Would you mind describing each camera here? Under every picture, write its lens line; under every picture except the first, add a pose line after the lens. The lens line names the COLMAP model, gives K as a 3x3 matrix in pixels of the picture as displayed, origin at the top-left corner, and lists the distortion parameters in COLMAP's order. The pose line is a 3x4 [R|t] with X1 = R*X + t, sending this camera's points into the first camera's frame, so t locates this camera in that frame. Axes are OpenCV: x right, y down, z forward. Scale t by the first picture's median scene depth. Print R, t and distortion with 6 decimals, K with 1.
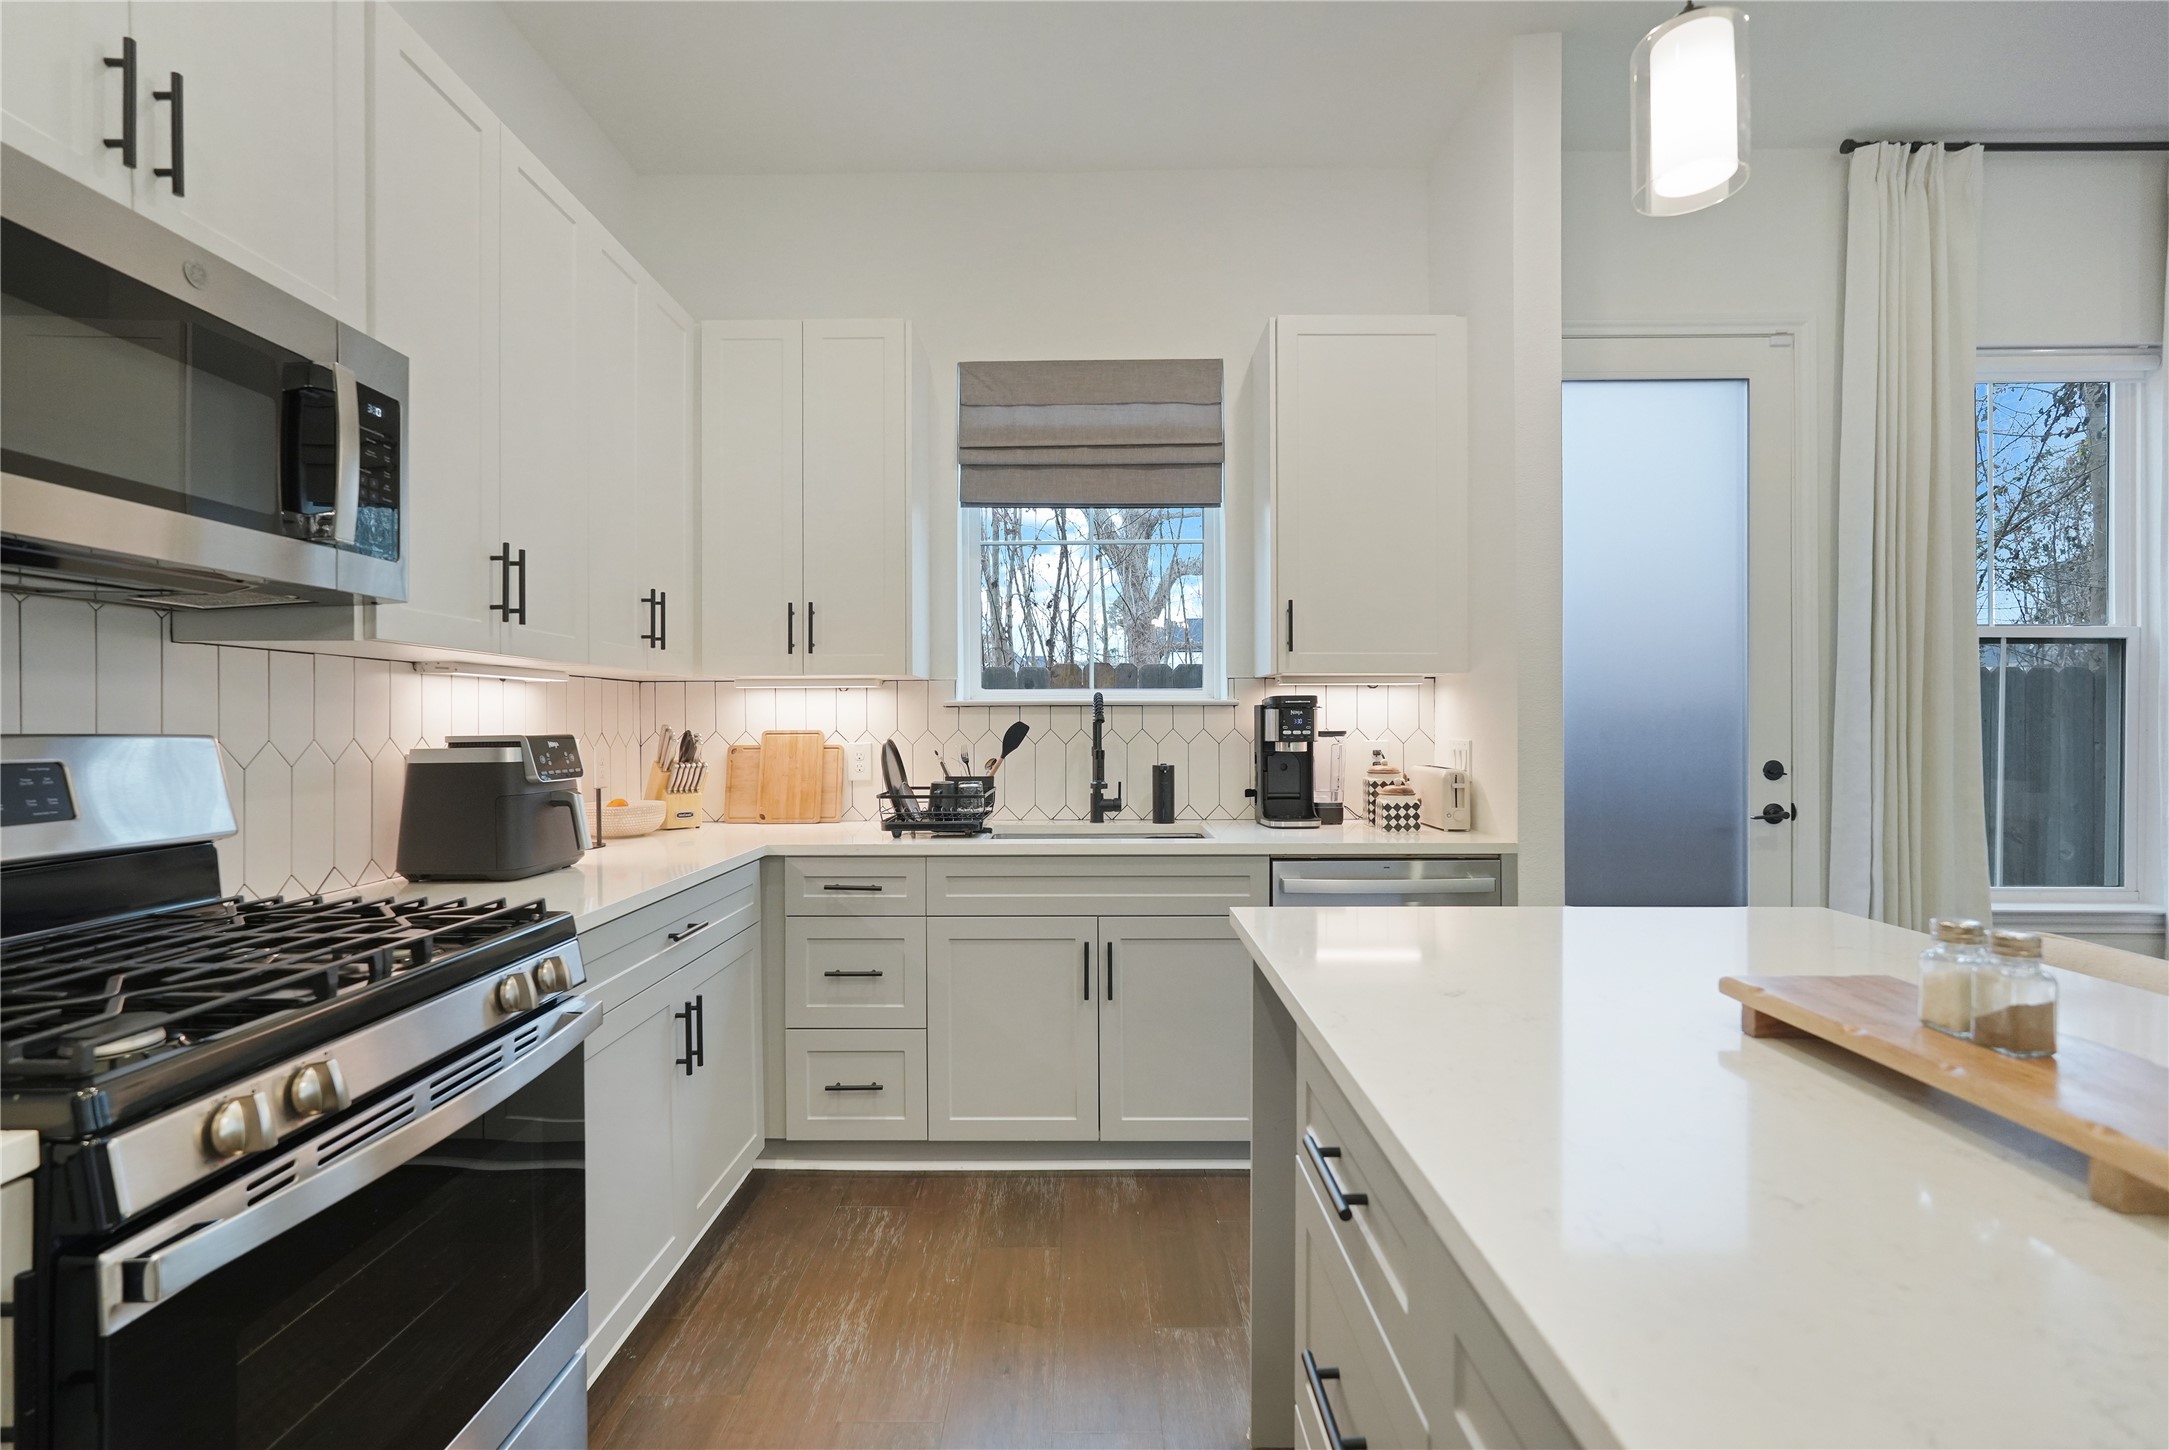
lens RADIAL K [[964.3, 0, 1077.4], [0, 964.3, 721.7], [0, 0, 1]] dist [-0.017280, 0.009974]
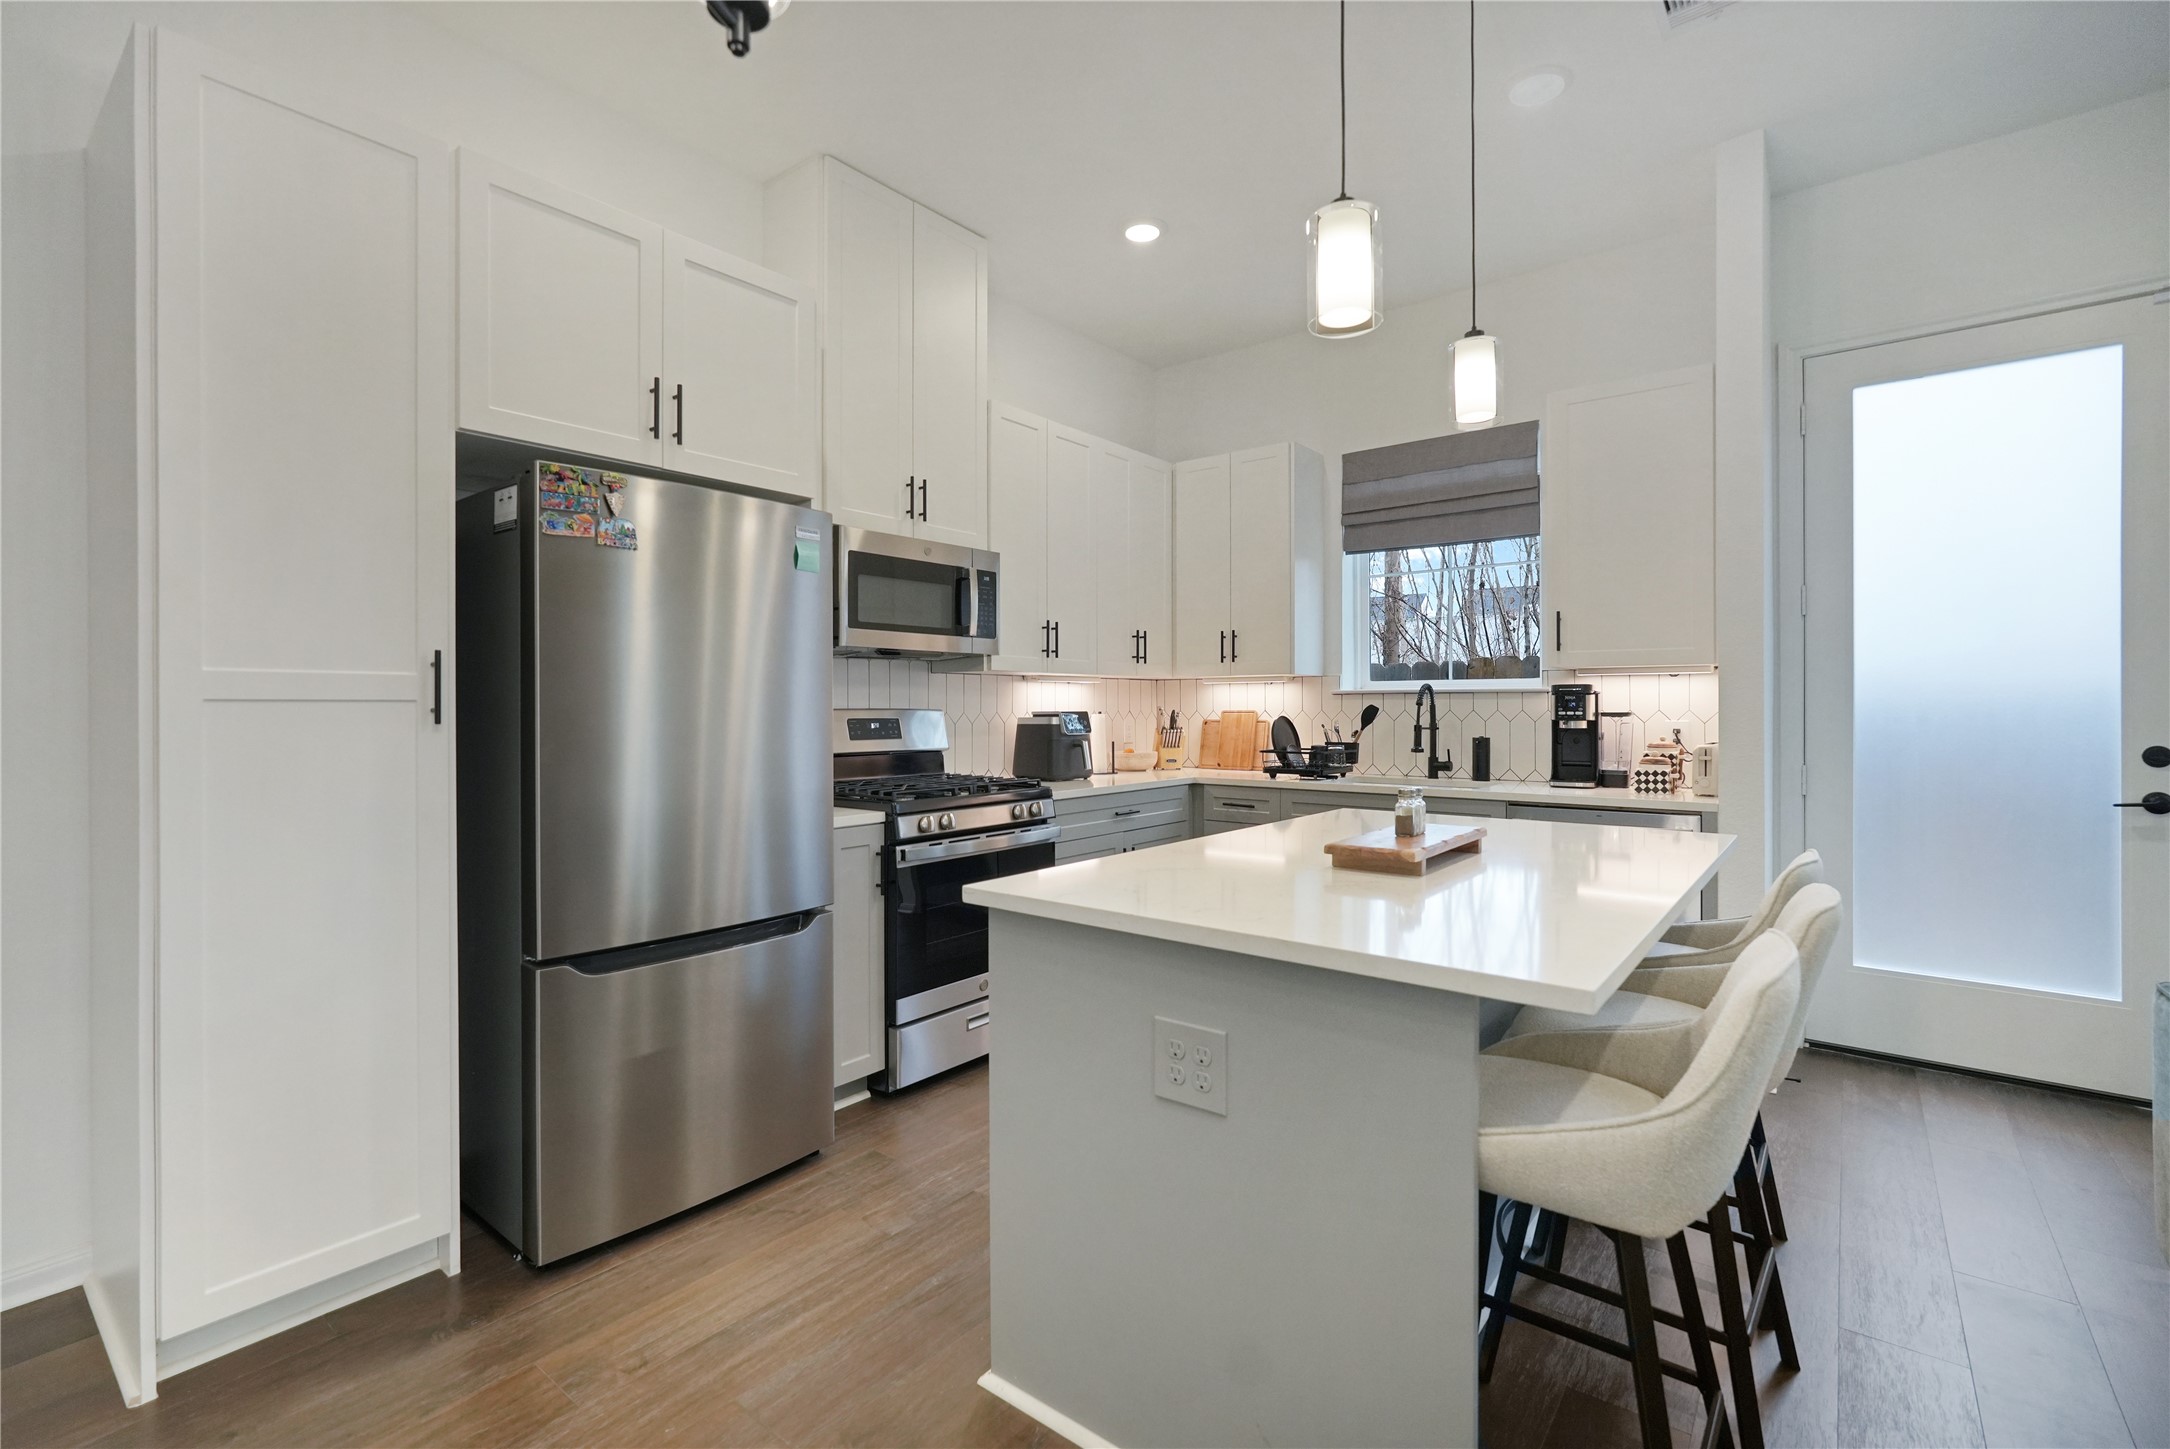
lens RADIAL K [[982.5, 0, 1092.9], [0, 982.5, 703.7], [0, 0, 1]] dist [-0.014792, 0.011370]
pose [[0.791023, -0.000050, -0.611787, 0.520241], [-0.000614, 0.999999, -0.000875, 0.000157], [0.611787, 0.001068, 0.791022, -0.420580]]
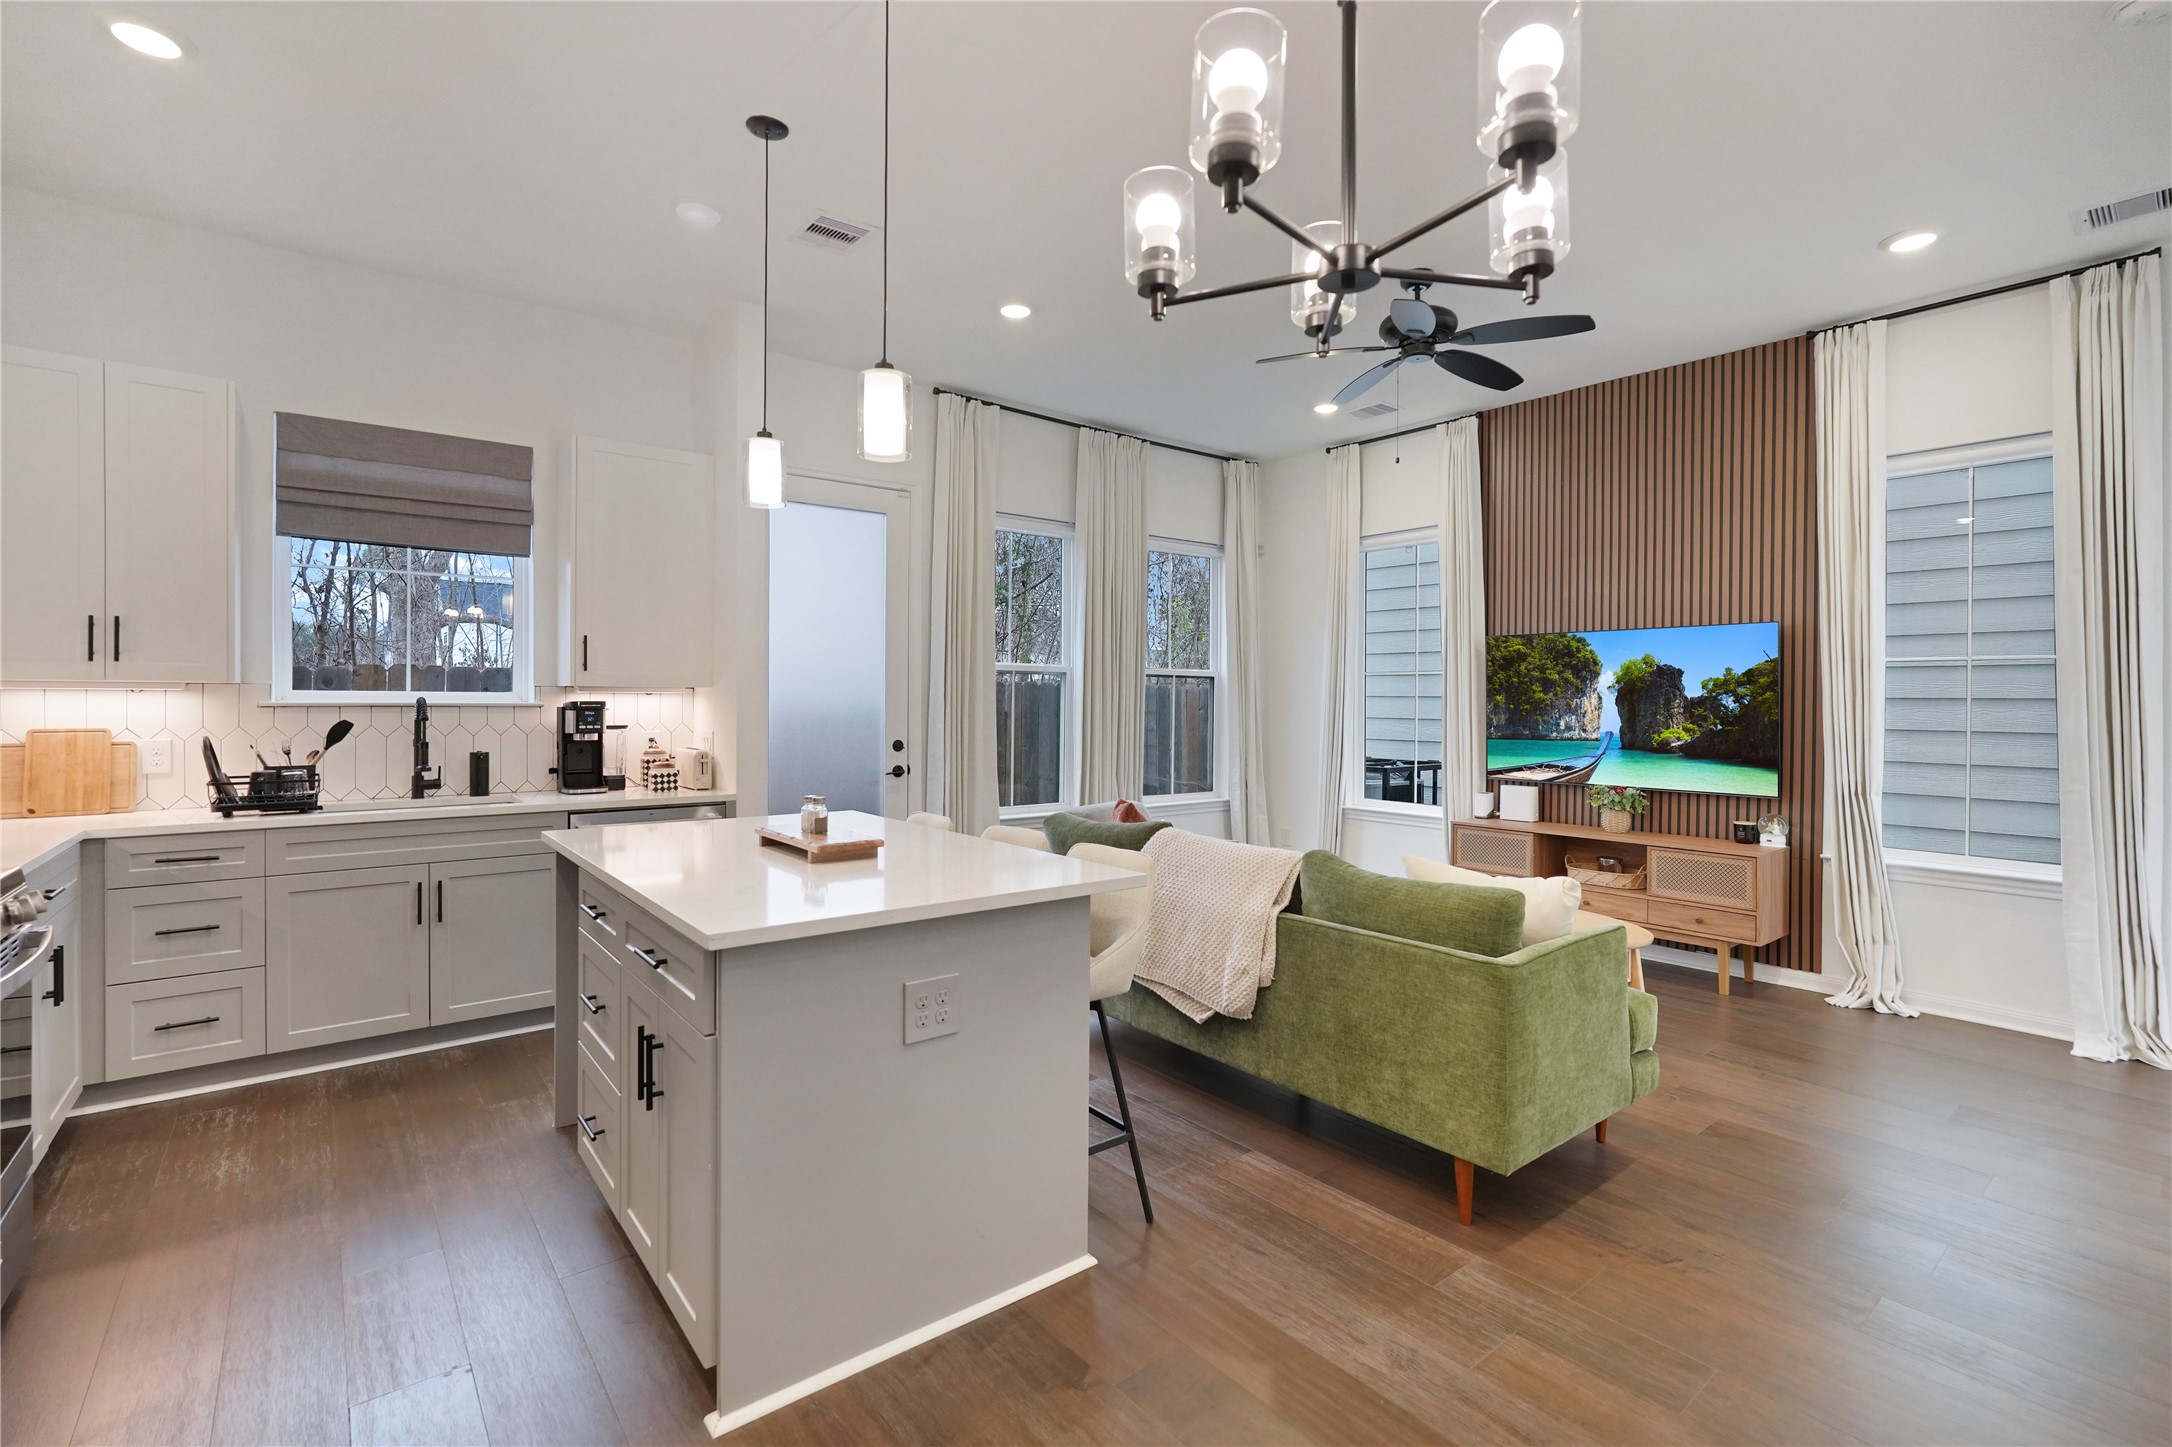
lens RADIAL K [[983.4, 0, 1093.9], [0, 983.4, 702.7], [0, 0, 1]] dist [-0.014792, 0.011370]
pose [[0.773144, 0.005315, 0.634208, -0.116195], [-0.006959, 0.999976, 0.000103, -0.029724], [-0.634192, -0.004493, 0.773163, -0.595925]]
